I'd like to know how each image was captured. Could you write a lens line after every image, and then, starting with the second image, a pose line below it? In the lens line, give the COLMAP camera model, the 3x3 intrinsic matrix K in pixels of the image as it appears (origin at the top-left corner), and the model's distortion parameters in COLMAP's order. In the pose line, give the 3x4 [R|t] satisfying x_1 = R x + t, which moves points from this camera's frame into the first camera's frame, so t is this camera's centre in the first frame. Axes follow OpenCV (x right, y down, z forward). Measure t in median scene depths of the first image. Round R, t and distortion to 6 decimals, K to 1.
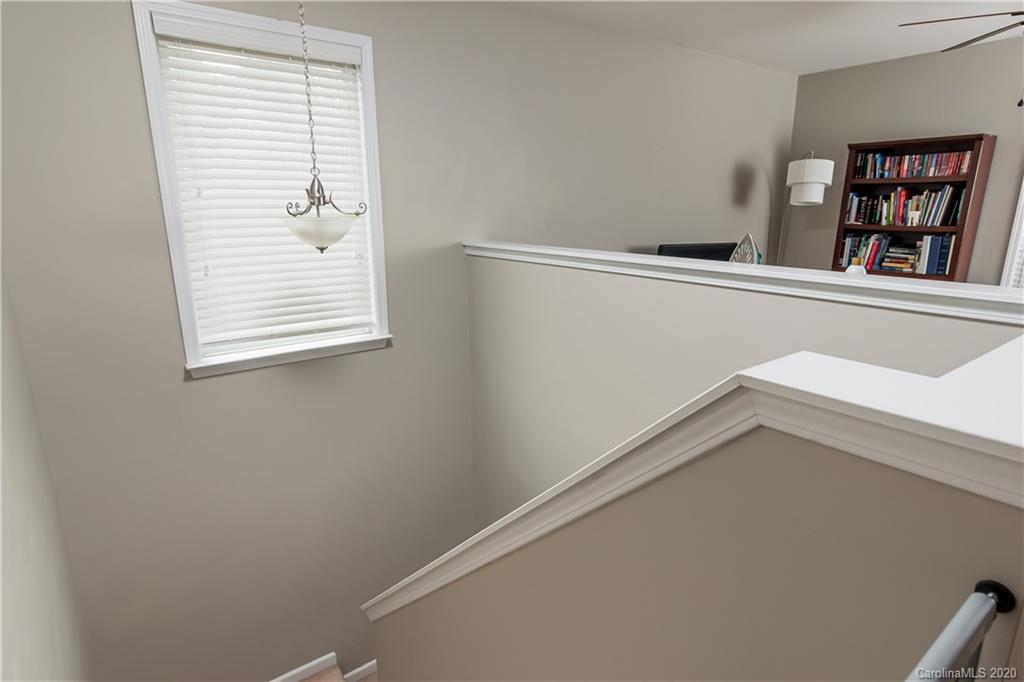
lens RADIAL K [[551.5, 0, 511.6], [0, 551.5, 339.5], [0, 0, 1]] dist [-0.000065, 0.003302]
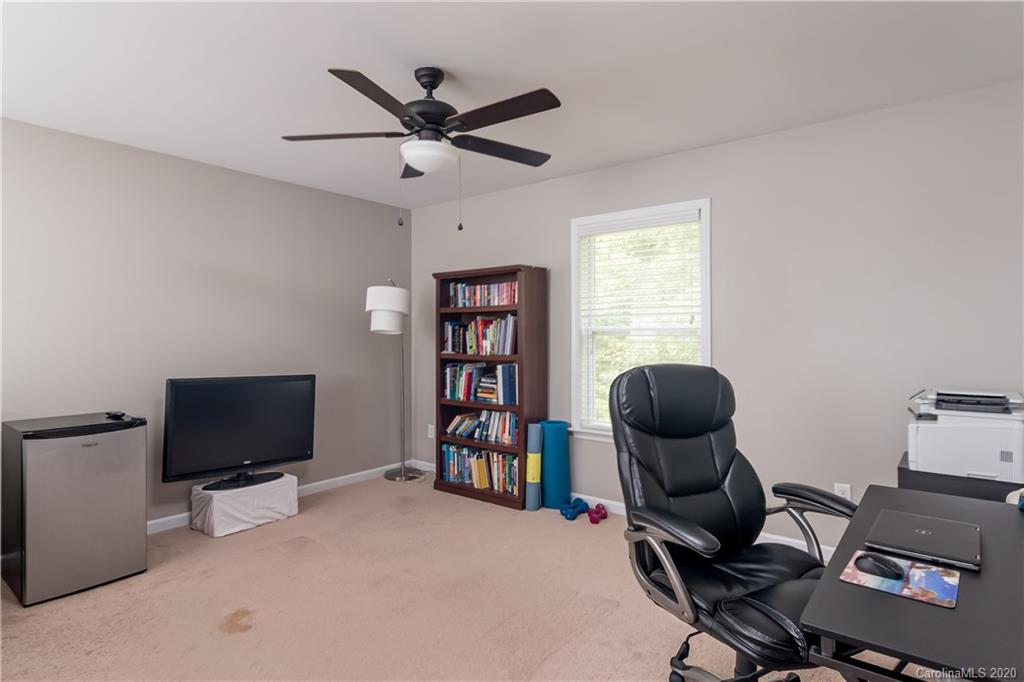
lens RADIAL K [[551.5, 0, 513.4], [0, 551.5, 339.0], [0, 0, 1]] dist [-0.000065, 0.003302]
pose [[0.965537, -0.003730, 0.260238, 0.496325], [0.064255, 0.972362, -0.224462, -0.013833], [-0.252208, 0.233448, 0.939092, 0.077178]]
